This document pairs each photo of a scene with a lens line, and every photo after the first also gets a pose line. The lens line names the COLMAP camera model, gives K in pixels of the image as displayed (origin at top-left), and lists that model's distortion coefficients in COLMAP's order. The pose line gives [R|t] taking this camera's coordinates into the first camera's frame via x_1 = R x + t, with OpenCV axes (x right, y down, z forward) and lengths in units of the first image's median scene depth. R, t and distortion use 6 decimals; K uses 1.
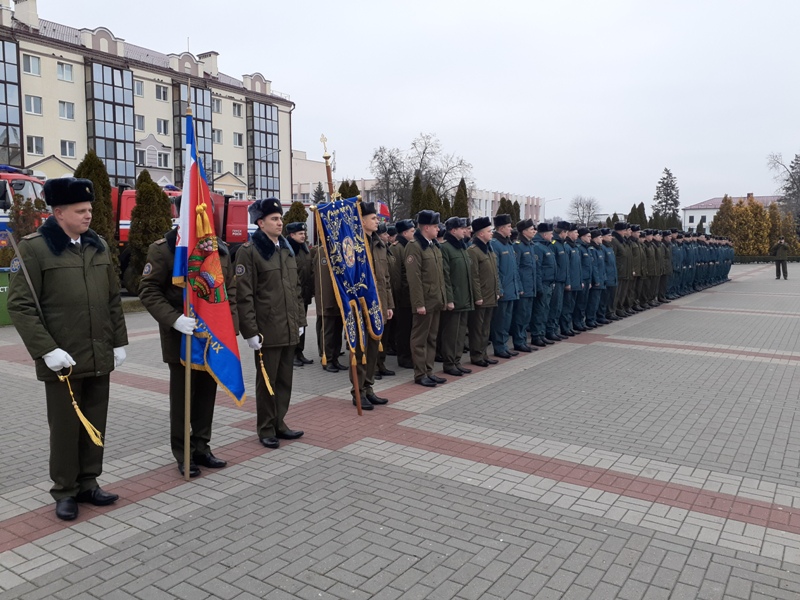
lens RADIAL K [[640.5, 0, 399.6], [0, 640.5, 293.7], [0, 0, 1]] dist [-0.001706, 0.006821]
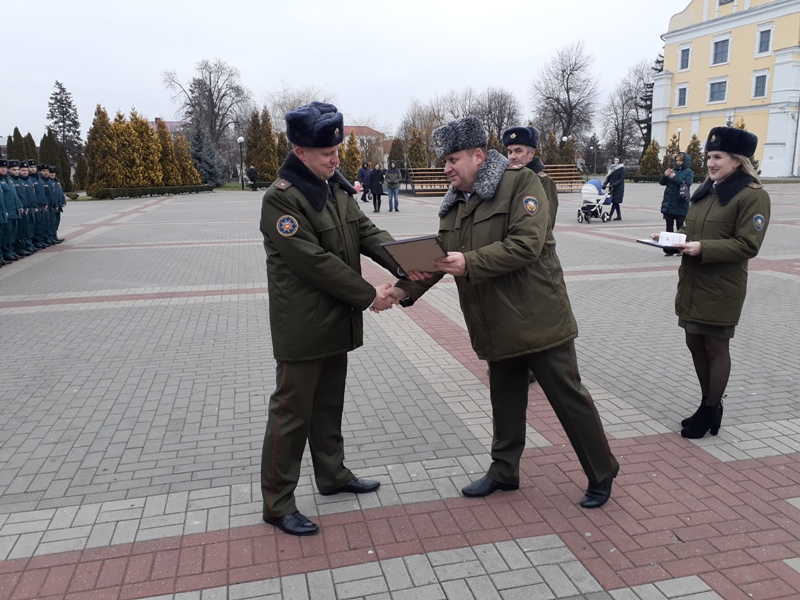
lens RADIAL K [[640.5, 0, 399.6], [0, 640.5, 293.7], [0, 0, 1]] dist [-0.001706, 0.006821]
pose [[0.669458, -0.152224, 0.727086, 0.155900], [0.070229, 0.987365, 0.142053, -0.017539], [-0.739523, -0.044036, 0.671690, 0.213607]]
